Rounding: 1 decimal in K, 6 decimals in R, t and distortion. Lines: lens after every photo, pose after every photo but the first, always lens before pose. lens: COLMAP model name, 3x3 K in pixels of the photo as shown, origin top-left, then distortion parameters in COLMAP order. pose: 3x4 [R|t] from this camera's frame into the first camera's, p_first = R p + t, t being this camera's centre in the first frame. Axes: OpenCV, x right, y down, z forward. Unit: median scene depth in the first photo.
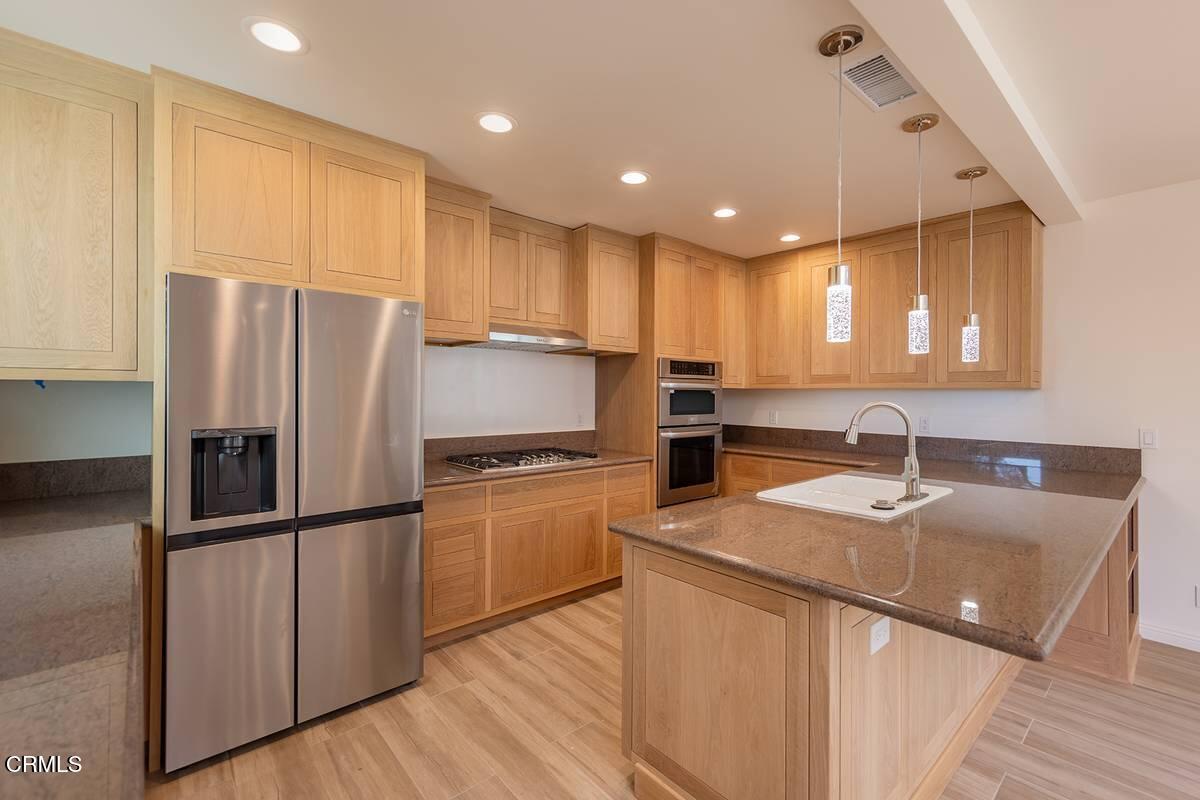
lens RADIAL K [[513.4, 0, 603.5], [0, 513.4, 395.2], [0, 0, 1]] dist [0.001032, 0.000234]
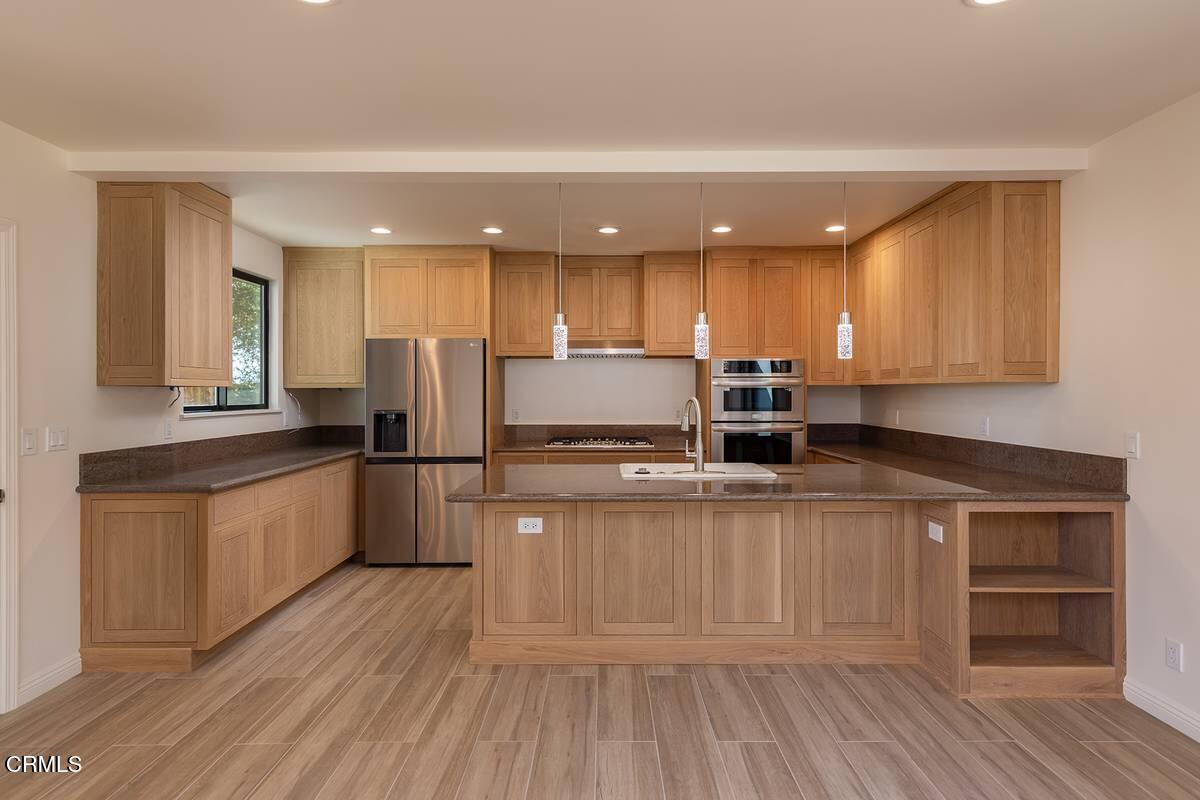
lens RADIAL K [[660.2, 0, 602.4], [0, 660.2, 394.5], [0, 0, 1]] dist [0.002746, 0.000390]
pose [[0.746559, -0.003643, -0.665310, 1.130499], [0.004254, 0.999991, -0.000702, 0.004606], [0.665306, -0.002306, 0.746567, -0.281300]]
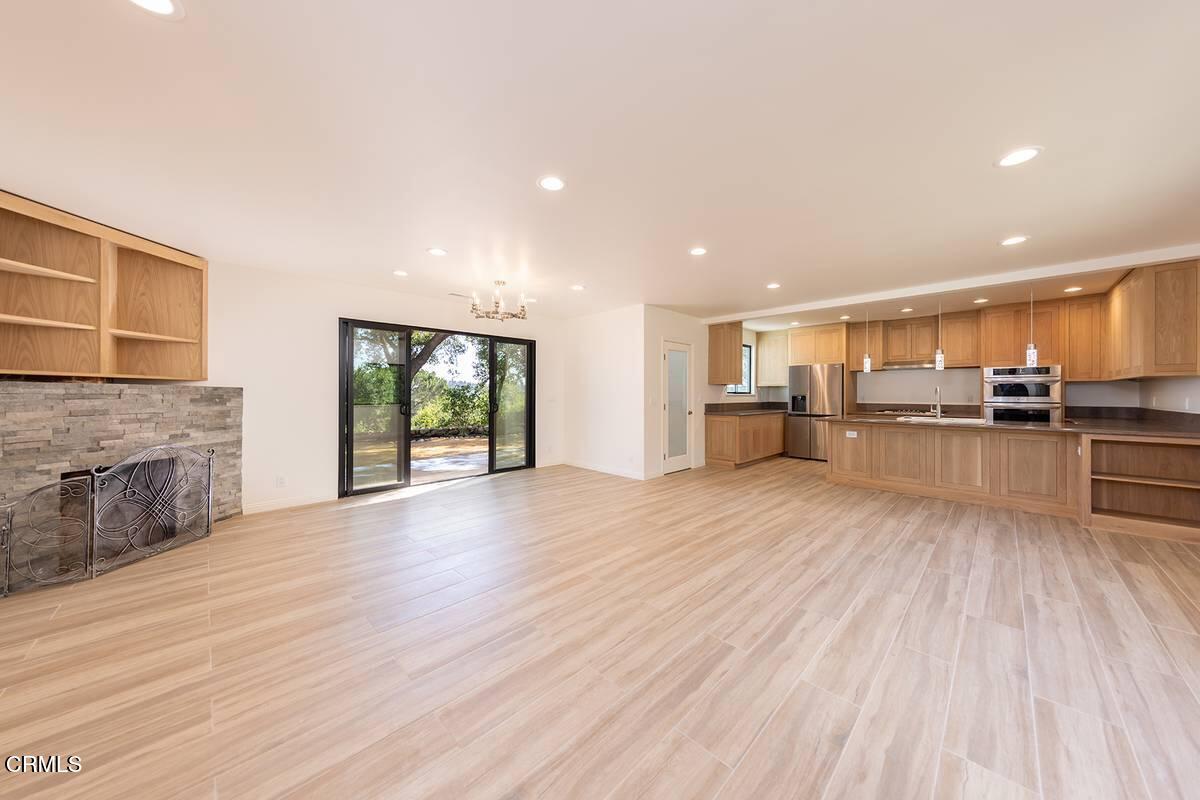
lens RADIAL K [[393.8, 0, 603.7], [0, 393.8, 393.2], [0, 0, 1]] dist [0.000253, 0.000034]
pose [[0.057893, -0.005111, -0.998310, 2.031558], [-0.002025, 0.999984, -0.005237, 0.049291], [0.998321, 0.002325, 0.057882, -0.765281]]
